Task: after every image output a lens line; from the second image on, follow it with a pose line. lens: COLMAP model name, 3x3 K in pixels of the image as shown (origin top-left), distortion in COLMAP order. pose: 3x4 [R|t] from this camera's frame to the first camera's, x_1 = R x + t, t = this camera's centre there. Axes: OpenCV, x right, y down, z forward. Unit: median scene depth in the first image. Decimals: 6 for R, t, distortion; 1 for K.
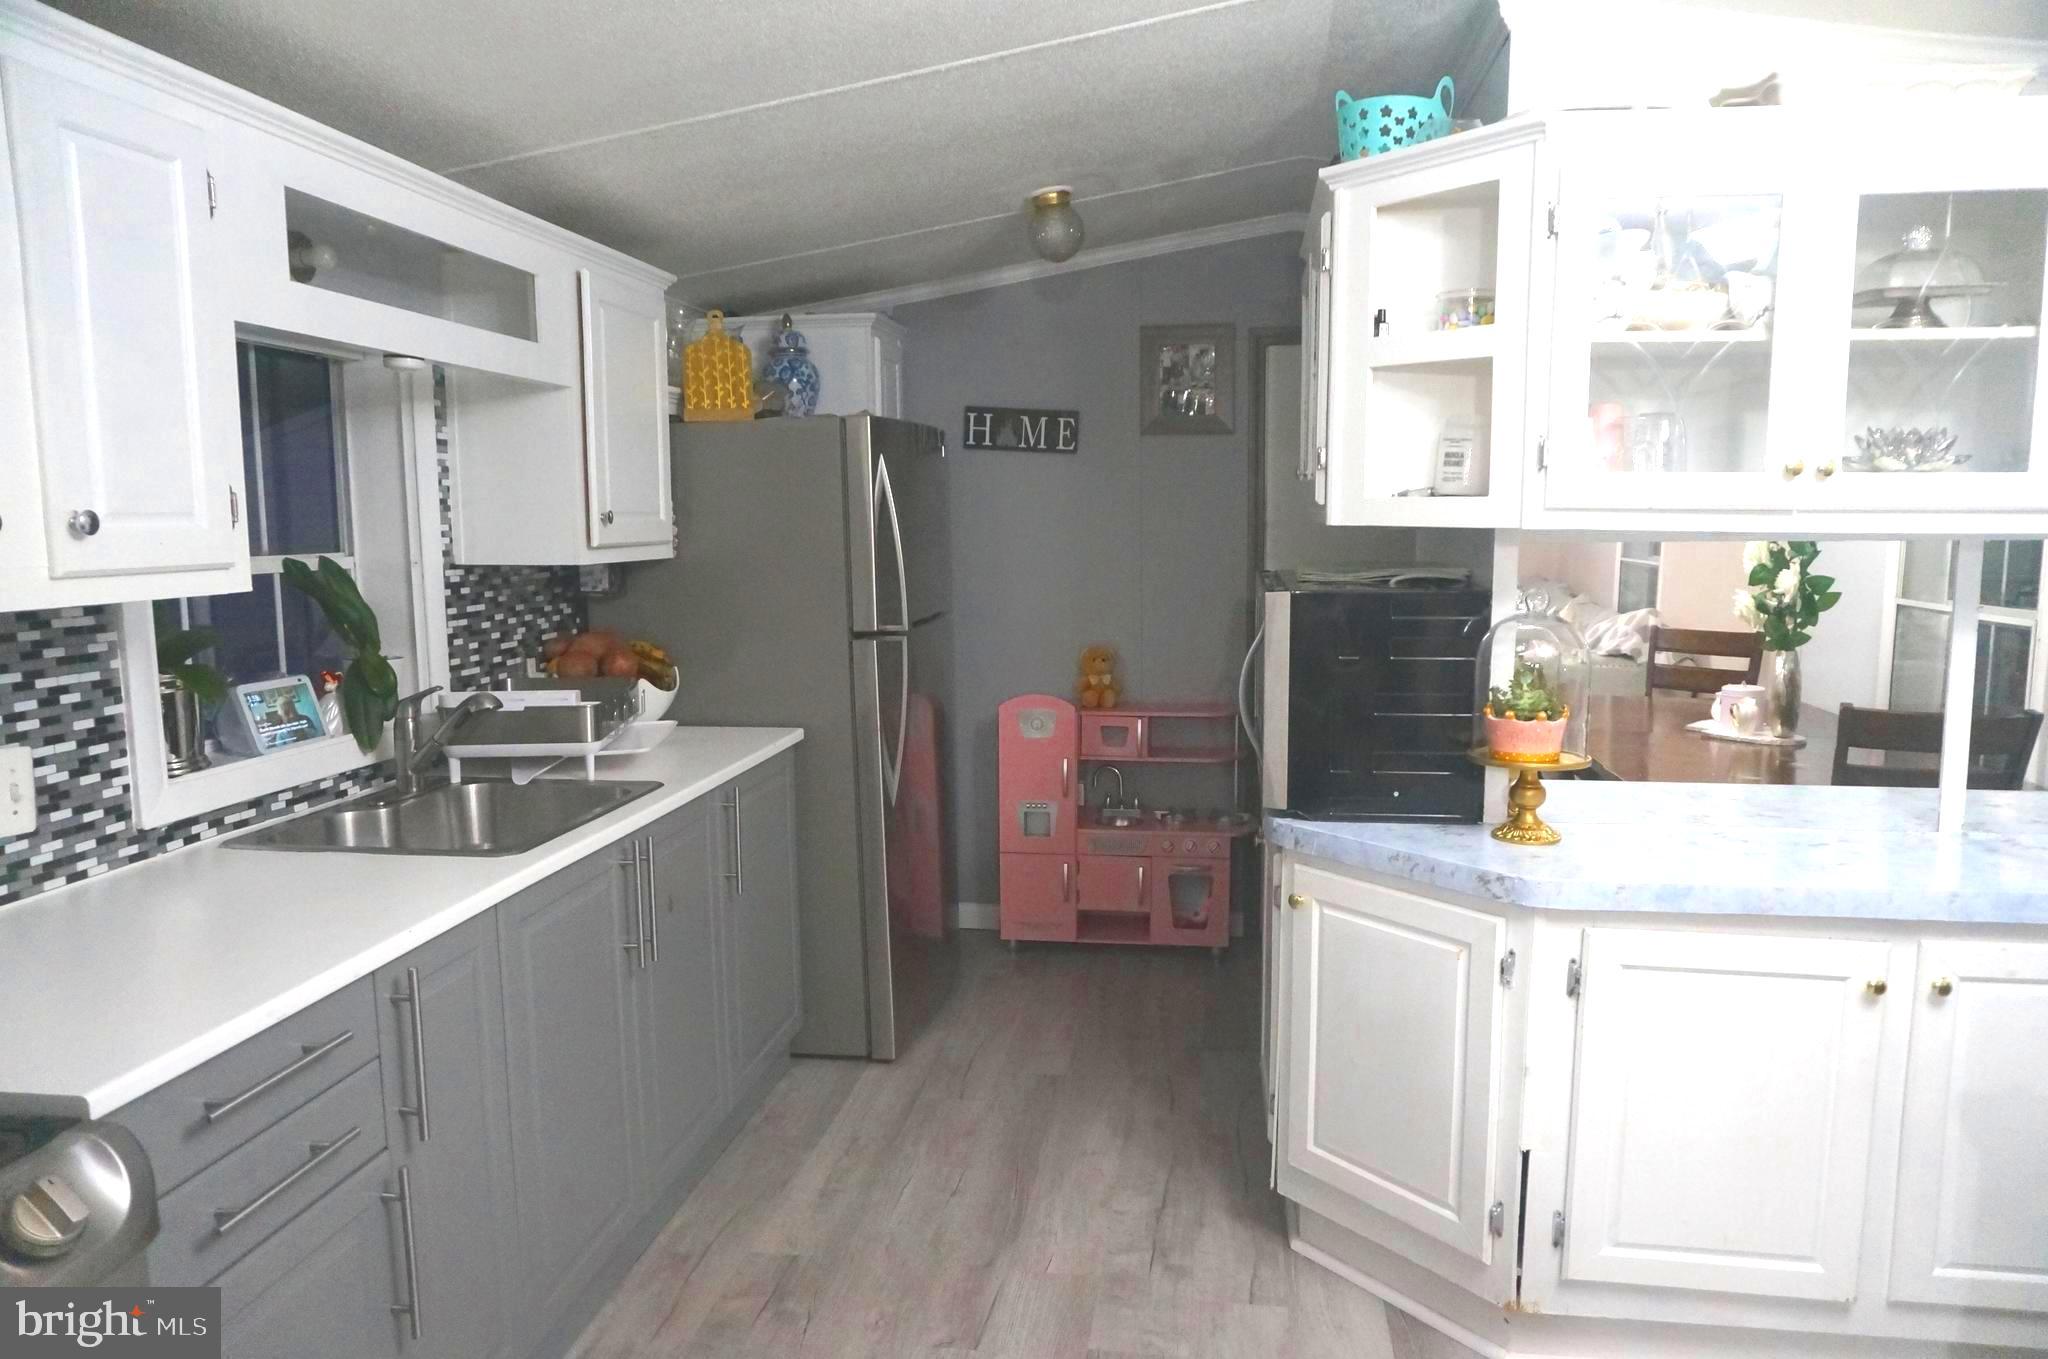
lens RADIAL K [[1365.7, 0, 1030.0], [0, 1365.7, 683.6], [0, 0, 1]] dist [-0.041577, 0.028110]
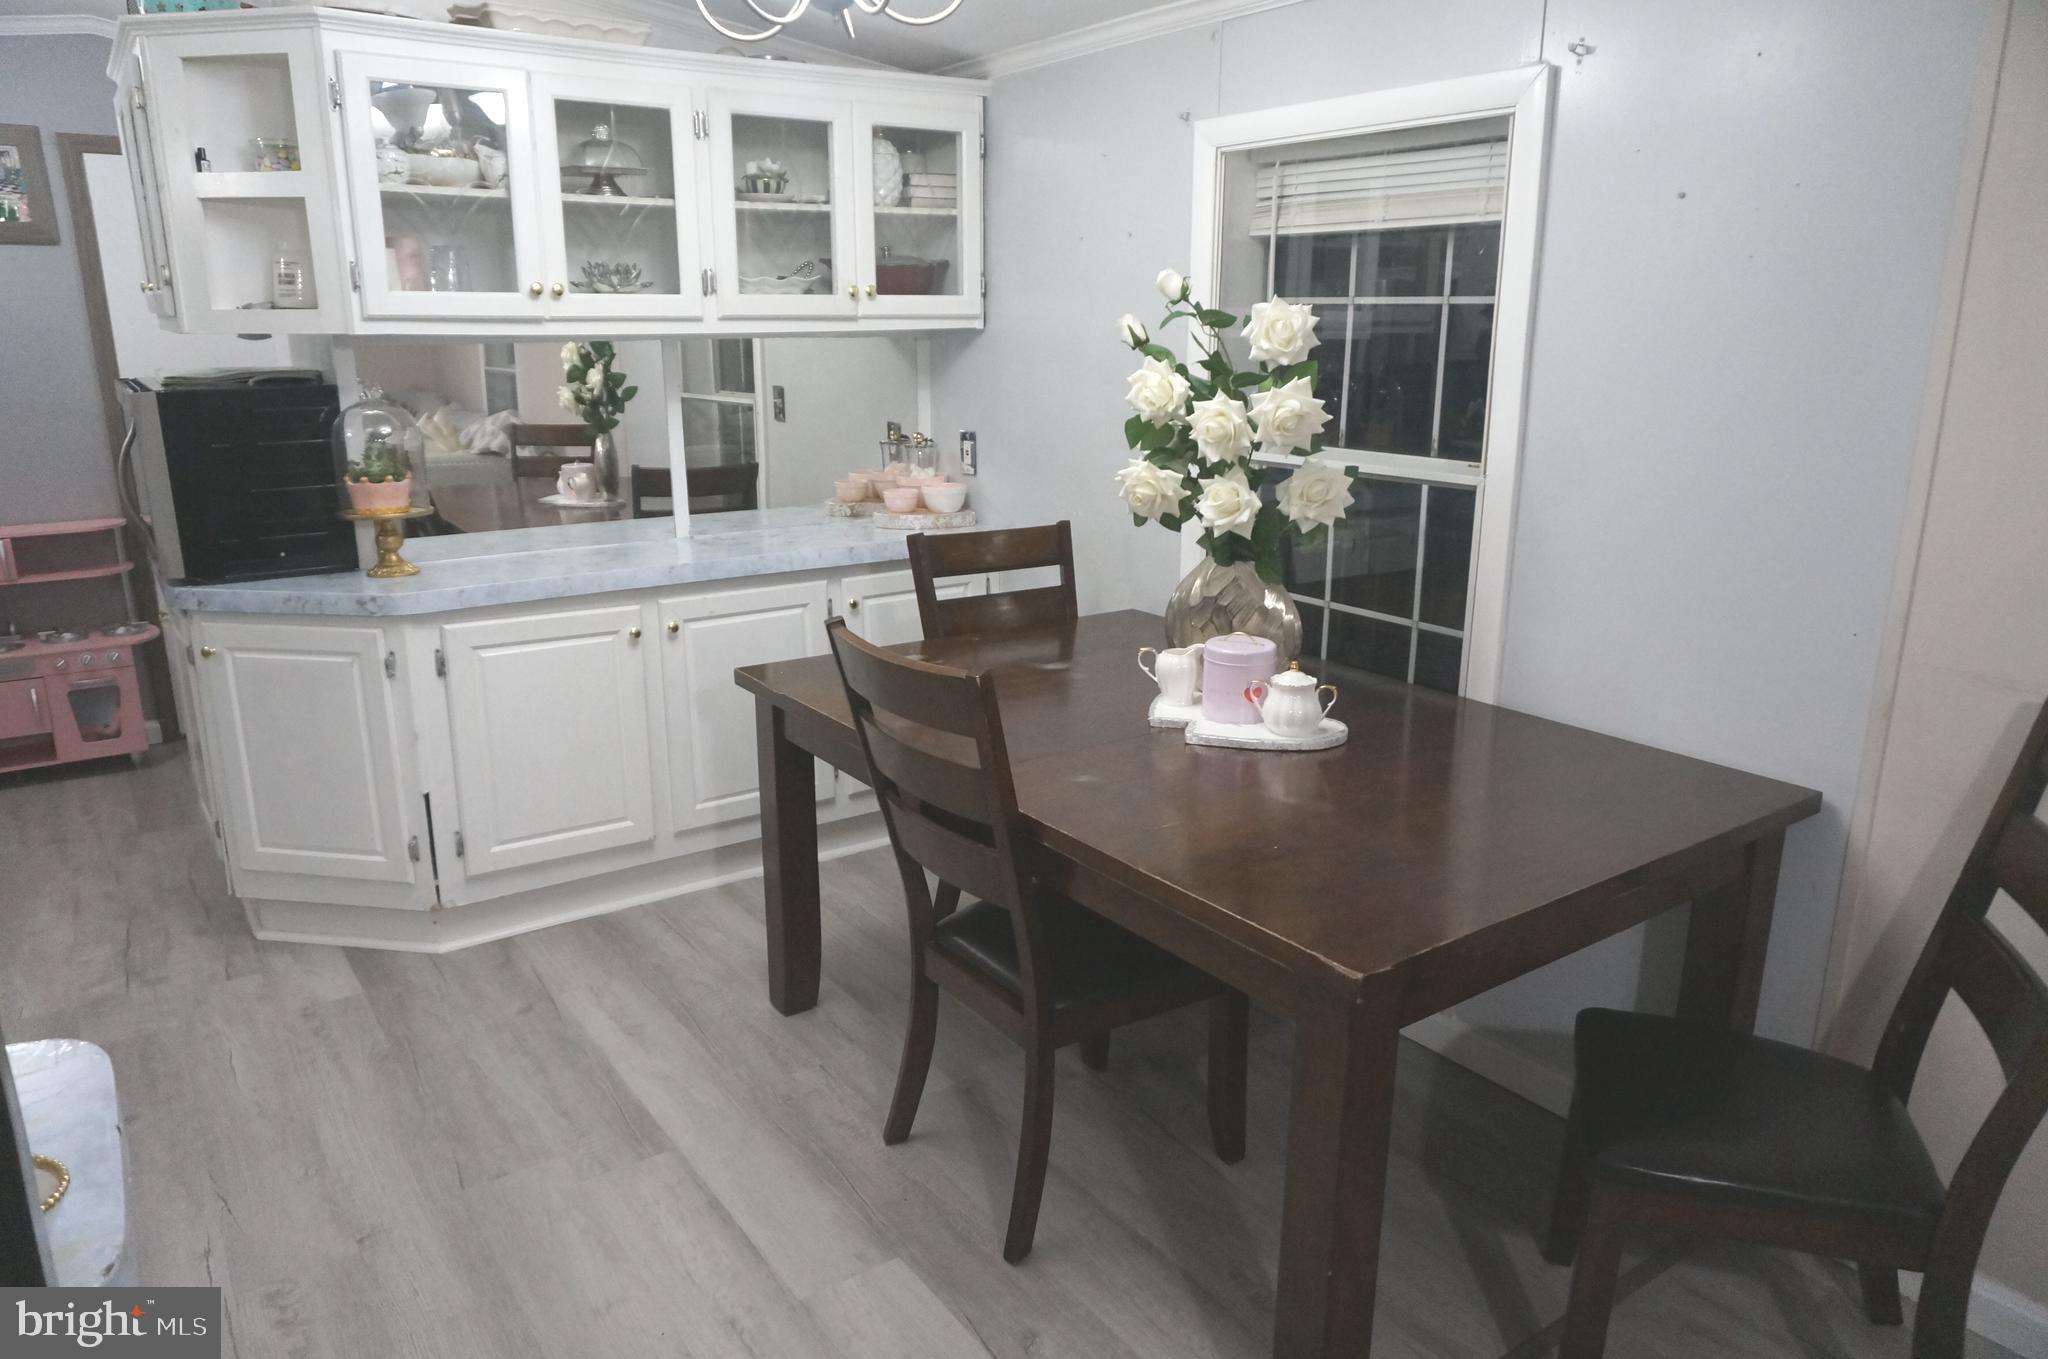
lens RADIAL K [[1365.7, 0, 1035.7], [0, 1365.7, 685.4], [0, 0, 1]] dist [-0.041577, 0.028110]
pose [[0.722554, -0.172181, 0.669529, -0.086677], [0.082367, 0.983030, 0.163912, 0.056631], [-0.686390, -0.063289, 0.724475, -0.399324]]
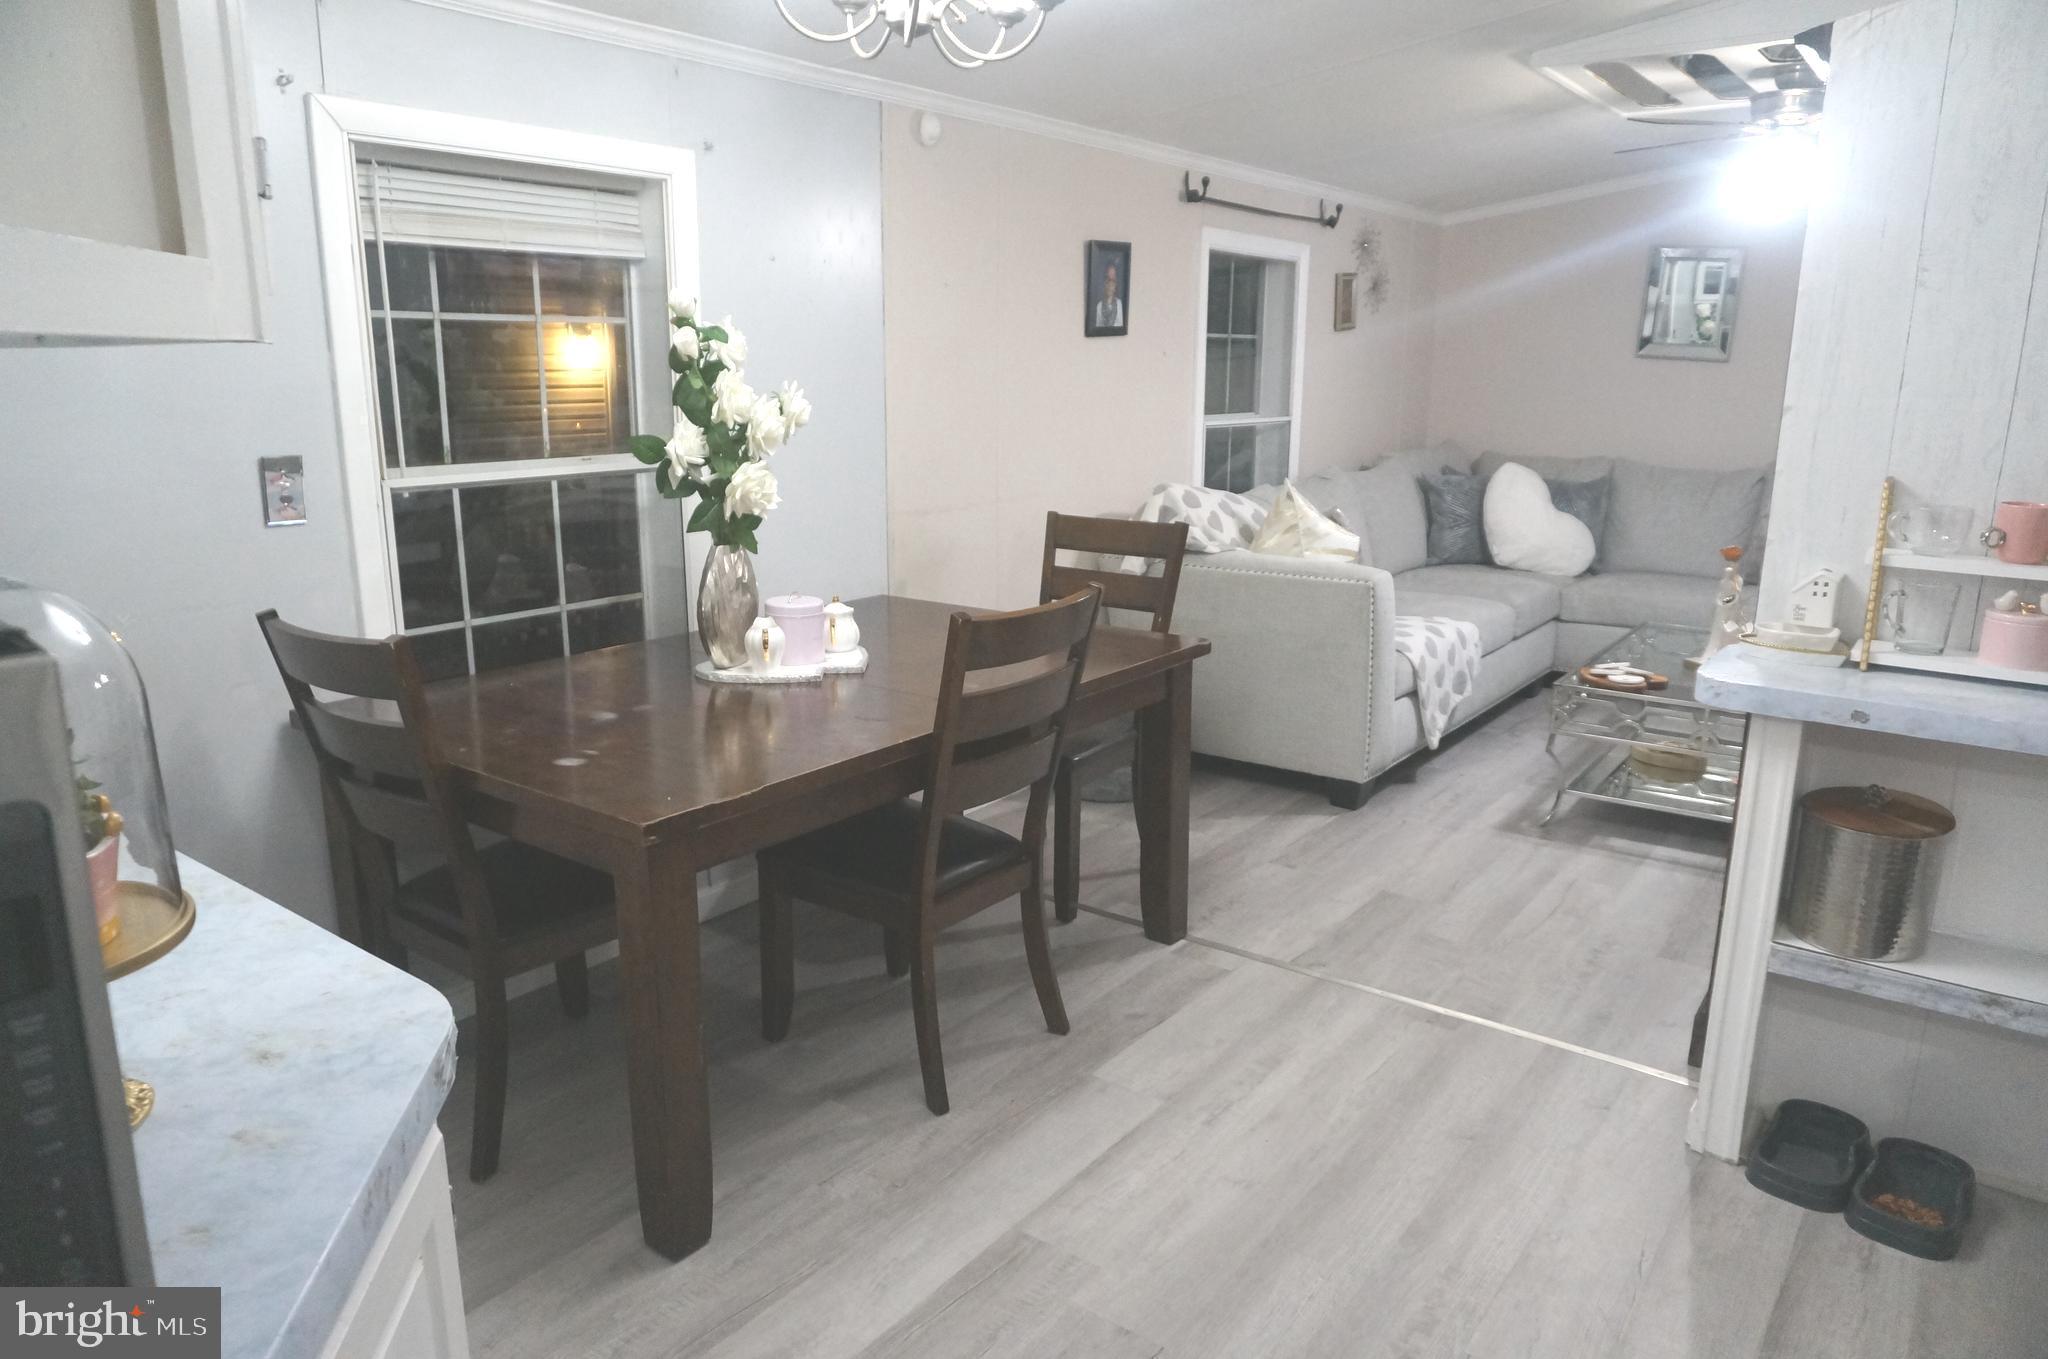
lens RADIAL K [[1365.7, 0, 1030.7], [0, 1365.7, 691.7], [0, 0, 1]] dist [-0.041577, 0.028110]
pose [[-0.880485, -0.114584, 0.460019, -0.059376], [0.057458, 0.937404, 0.343470, -0.130819], [-0.470580, 0.328851, -0.818786, 1.171033]]
